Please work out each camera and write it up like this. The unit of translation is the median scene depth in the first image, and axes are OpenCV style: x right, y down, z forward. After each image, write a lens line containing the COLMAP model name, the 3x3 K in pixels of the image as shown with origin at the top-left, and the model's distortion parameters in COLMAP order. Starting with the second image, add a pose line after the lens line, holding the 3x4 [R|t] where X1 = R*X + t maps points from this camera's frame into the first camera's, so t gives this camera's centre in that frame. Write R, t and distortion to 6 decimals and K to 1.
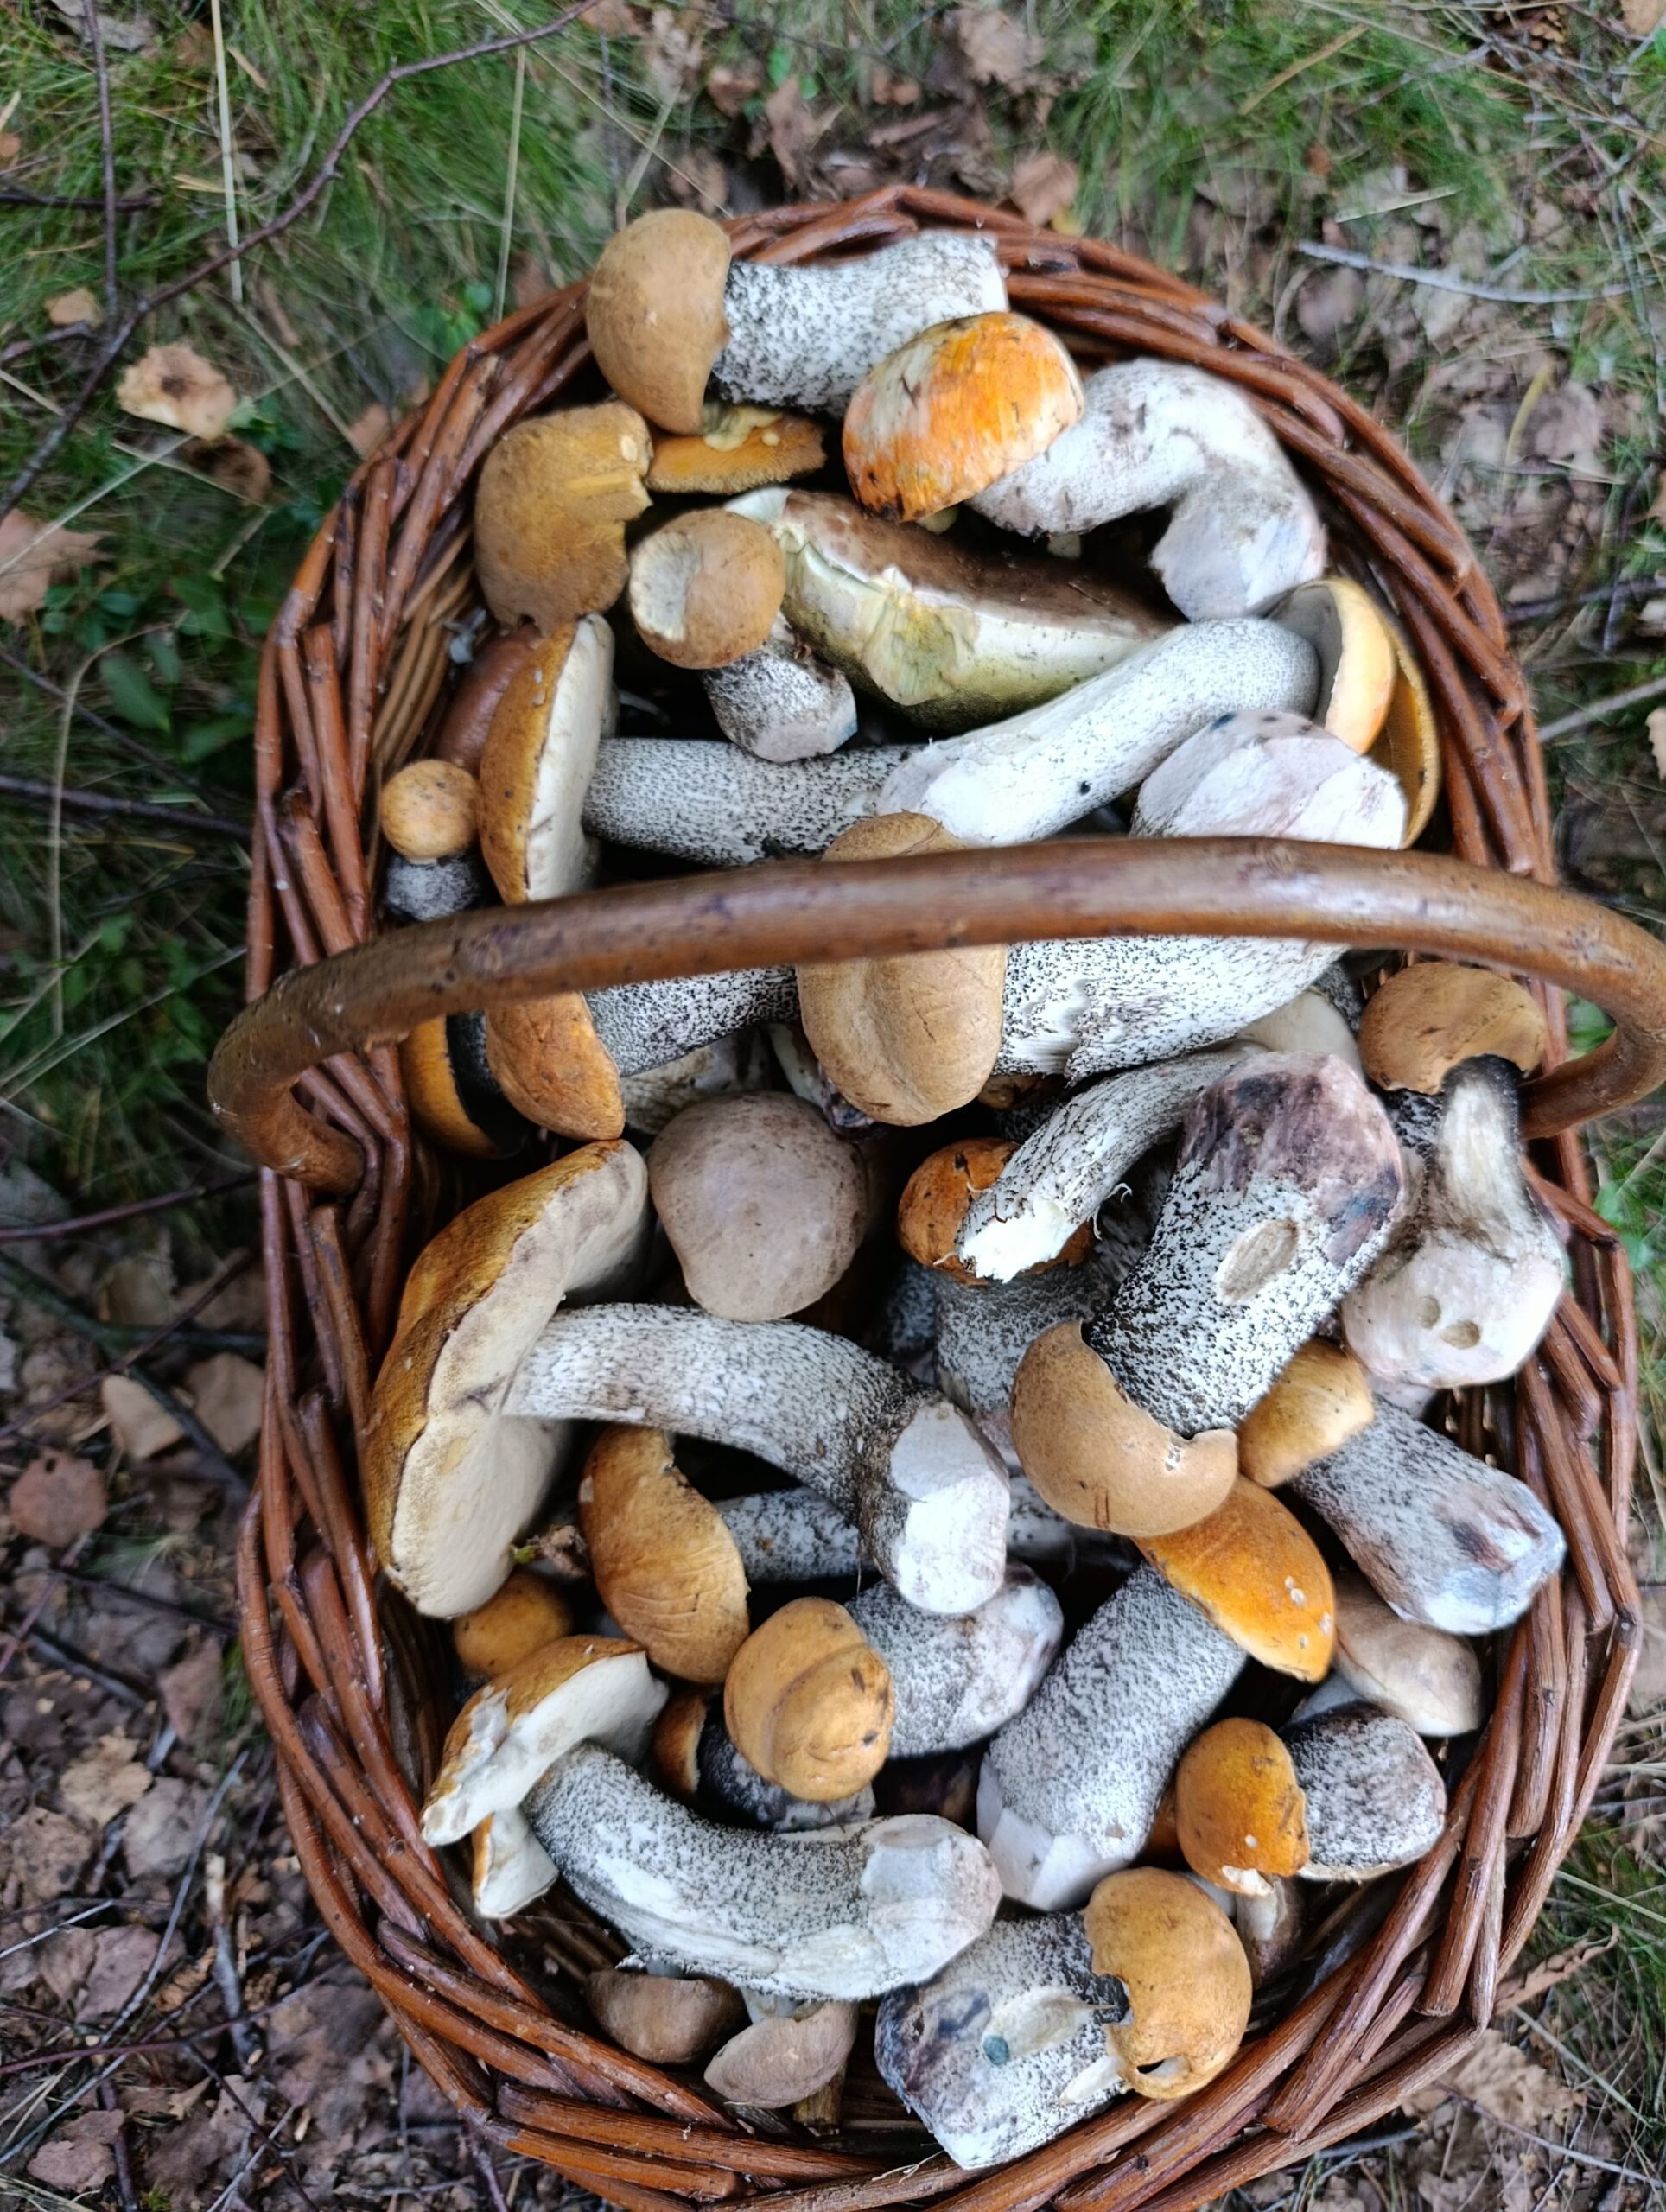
lens RADIAL K [[1569.9, 0, 833.0], [0, 1569.9, 1106.0], [0, 0, 1]] dist [0.000299, -0.060616]
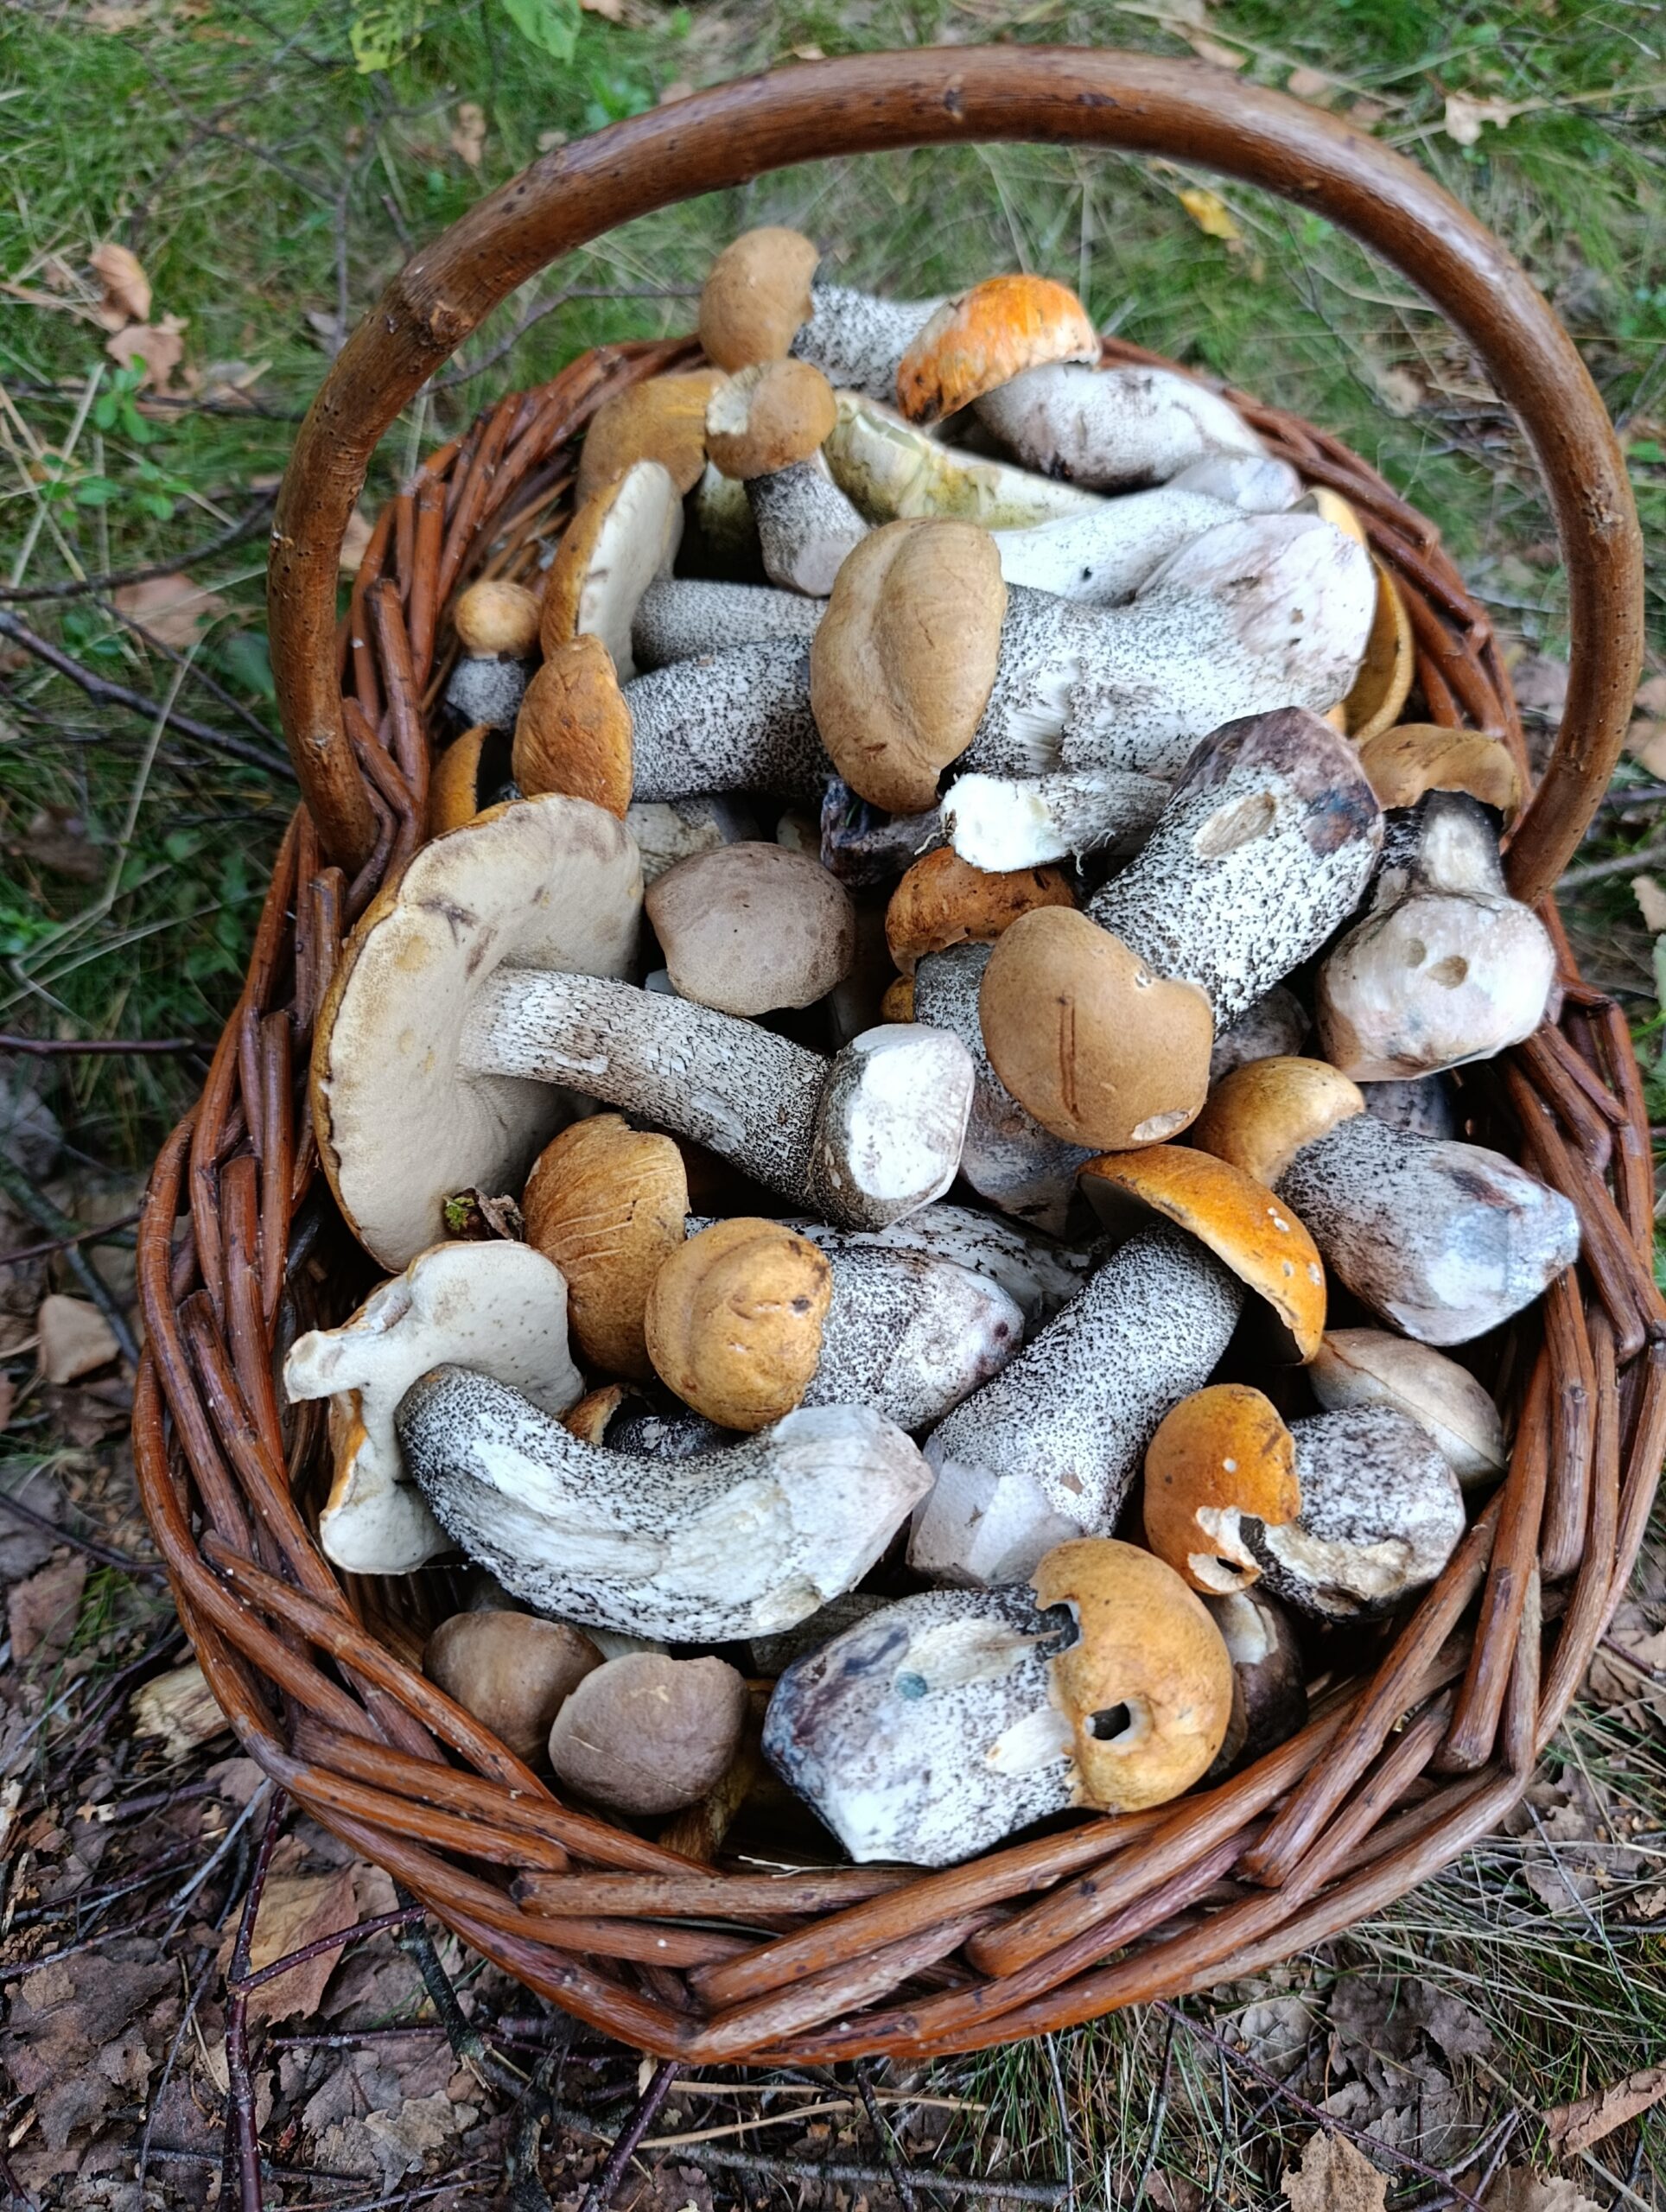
lens RADIAL K [[1551.8, 0, 816.9], [0, 1551.8, 1260.5], [0, 0, 1]] dist [0.060232, -0.131968]
pose [[0.994300, 0.094874, -0.048636, 0.071941], [-0.106214, 0.920972, -0.374873, 0.692333], [0.009227, 0.377902, 0.925800, 0.159875]]
